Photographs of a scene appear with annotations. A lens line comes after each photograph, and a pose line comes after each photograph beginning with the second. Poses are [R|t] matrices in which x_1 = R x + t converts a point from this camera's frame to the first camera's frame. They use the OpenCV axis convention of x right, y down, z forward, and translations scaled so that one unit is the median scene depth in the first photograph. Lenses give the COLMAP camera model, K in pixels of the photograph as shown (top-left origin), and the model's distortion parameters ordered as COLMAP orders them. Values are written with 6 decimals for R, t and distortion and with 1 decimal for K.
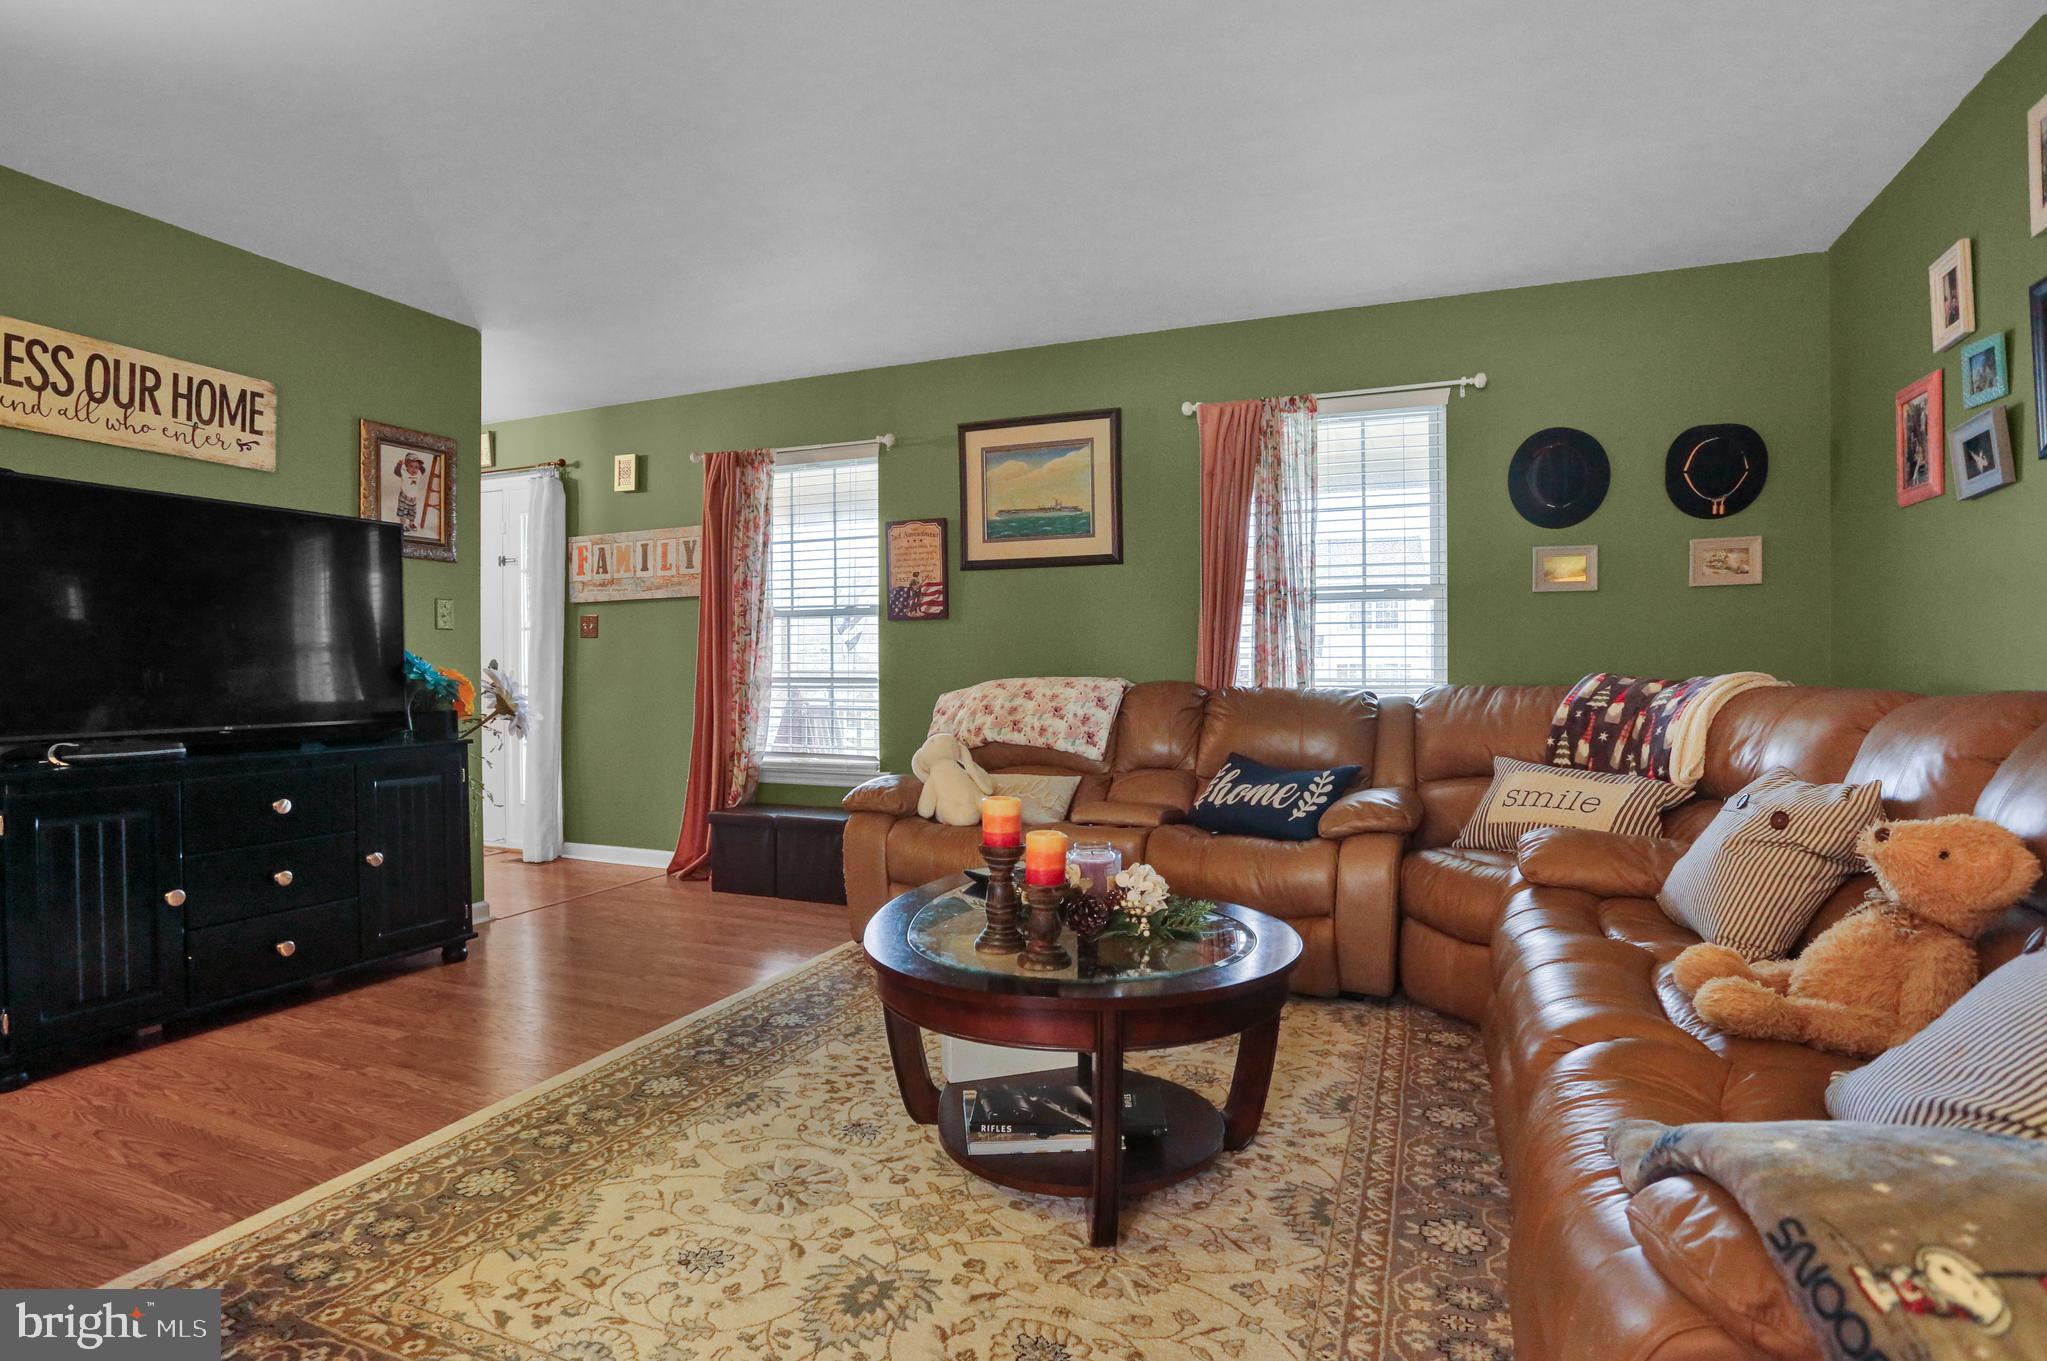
lens RADIAL K [[1038.8, 0, 992.0], [0, 1038.8, 664.3], [0, 0, 1]] dist [-0.092624, 0.040862]
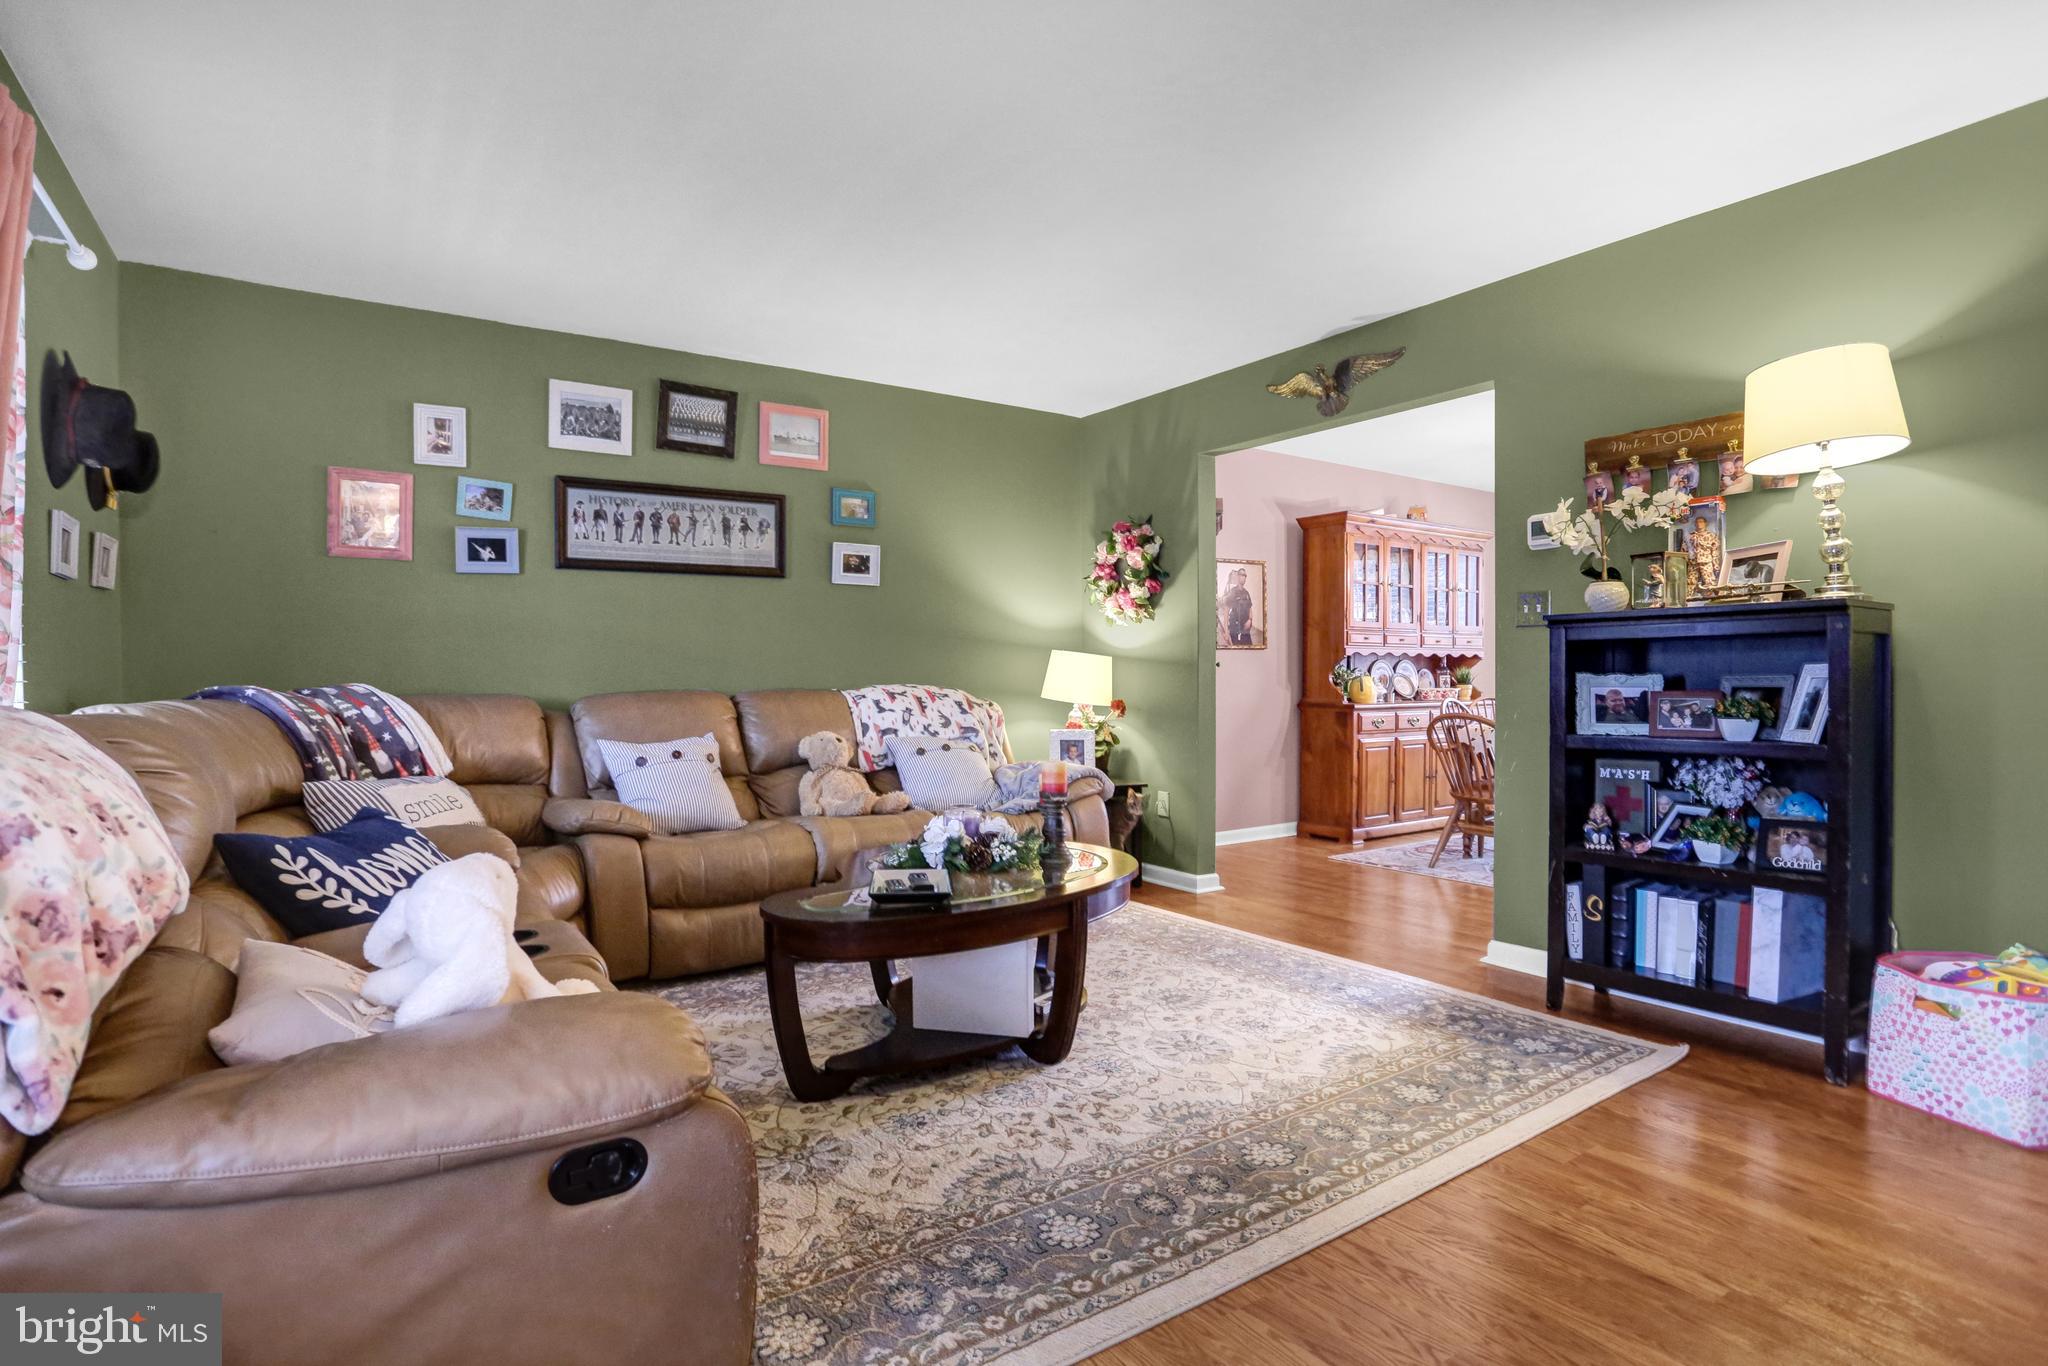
lens RADIAL K [[1005.2, 0, 1024.0], [0, 1005.2, 683.0], [0, 0, 1]] dist [-0.091949, 0.049651]
pose [[-0.842830, 0.000378, 0.538179, -0.676970], [0.000983, 0.999999, 0.000838, 0.011124], [-0.538178, 0.001235, -0.842830, 2.059792]]
